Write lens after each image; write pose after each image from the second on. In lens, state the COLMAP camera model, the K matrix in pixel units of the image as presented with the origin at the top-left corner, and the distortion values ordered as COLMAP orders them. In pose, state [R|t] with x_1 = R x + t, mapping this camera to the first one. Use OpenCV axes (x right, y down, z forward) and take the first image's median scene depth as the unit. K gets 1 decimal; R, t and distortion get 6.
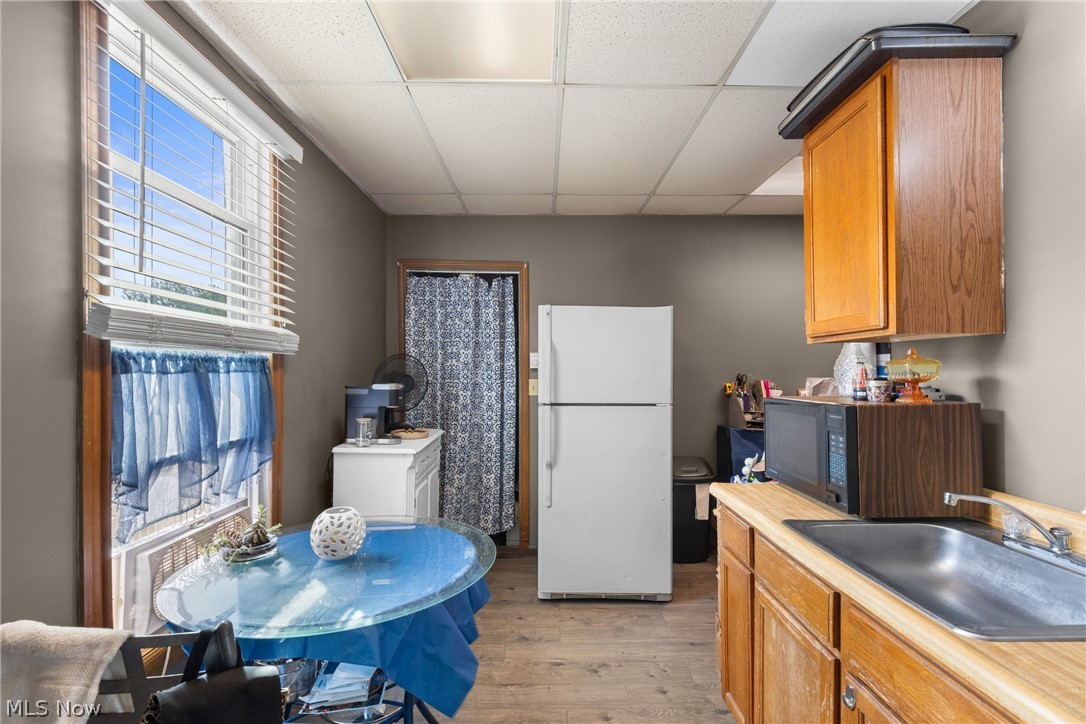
lens RADIAL K [[492.7, 0, 543.0], [0, 492.7, 362.0], [0, 0, 1]] dist [0.009267, -0.000303]
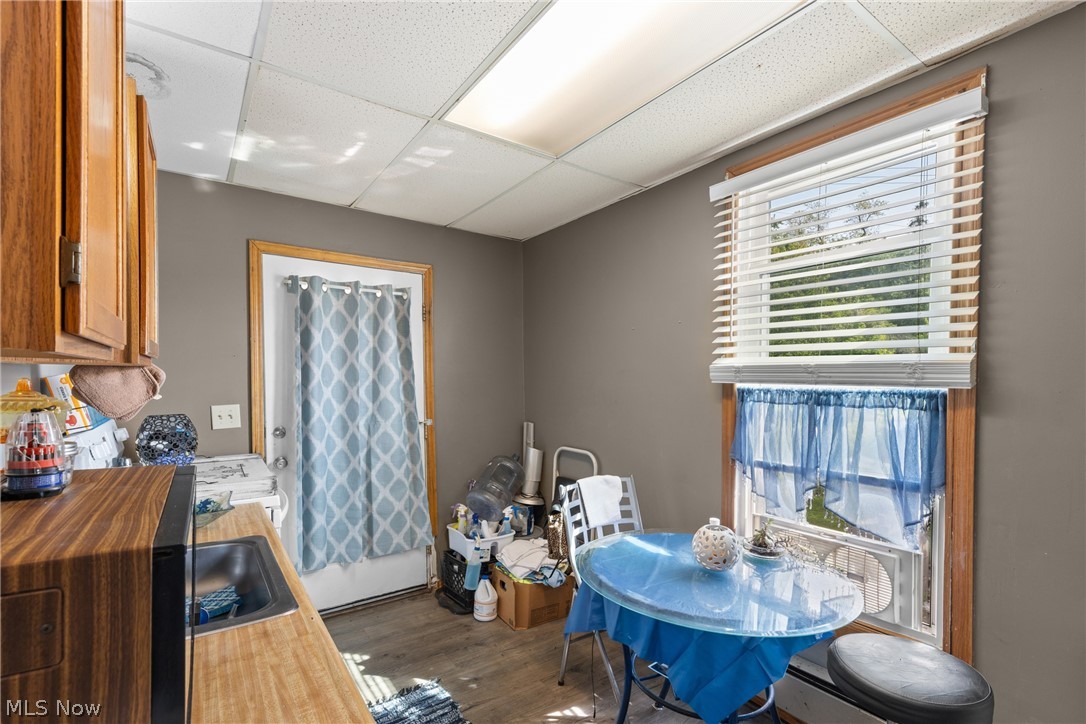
lens RADIAL K [[495.6, 0, 539.2], [0, 495.6, 383.4], [0, 0, 1]] dist [0.012396, -0.000200]
pose [[-0.826579, -0.004488, -0.562803, 0.557696], [-0.004649, 0.999989, -0.001146, -0.027873], [0.562802, 0.001669, -0.826590, 1.695083]]
